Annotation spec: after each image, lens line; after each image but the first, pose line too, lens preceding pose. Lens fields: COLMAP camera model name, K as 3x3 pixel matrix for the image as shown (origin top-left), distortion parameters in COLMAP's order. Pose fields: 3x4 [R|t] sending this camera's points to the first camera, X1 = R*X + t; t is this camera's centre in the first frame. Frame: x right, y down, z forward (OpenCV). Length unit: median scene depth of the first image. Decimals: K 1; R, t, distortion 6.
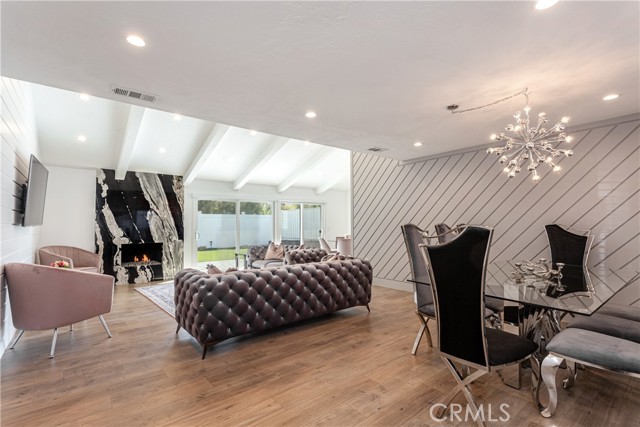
lens RADIAL K [[309.3, 0, 321.4], [0, 309.3, 216.3], [0, 0, 1]] dist [-0.002326, 0.002590]
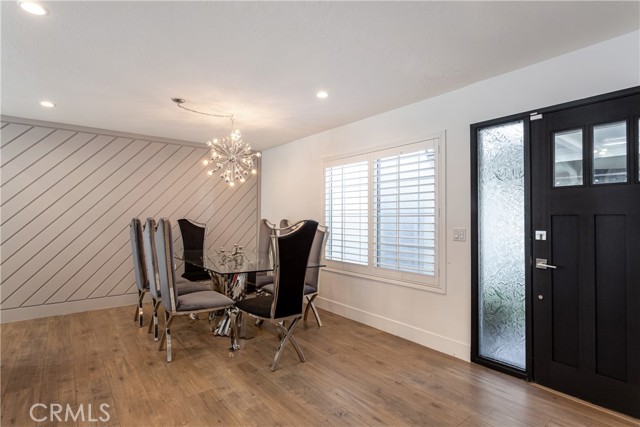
lens RADIAL K [[331.5, 0, 321.9], [0, 331.5, 213.5], [0, 0, 1]] dist [0.004902, 0.000137]
pose [[0.000906, 0.014606, 0.999893, -1.530901], [-0.033606, 0.999329, -0.014567, 0.022049], [-0.999435, -0.033590, 0.001396, 1.260936]]
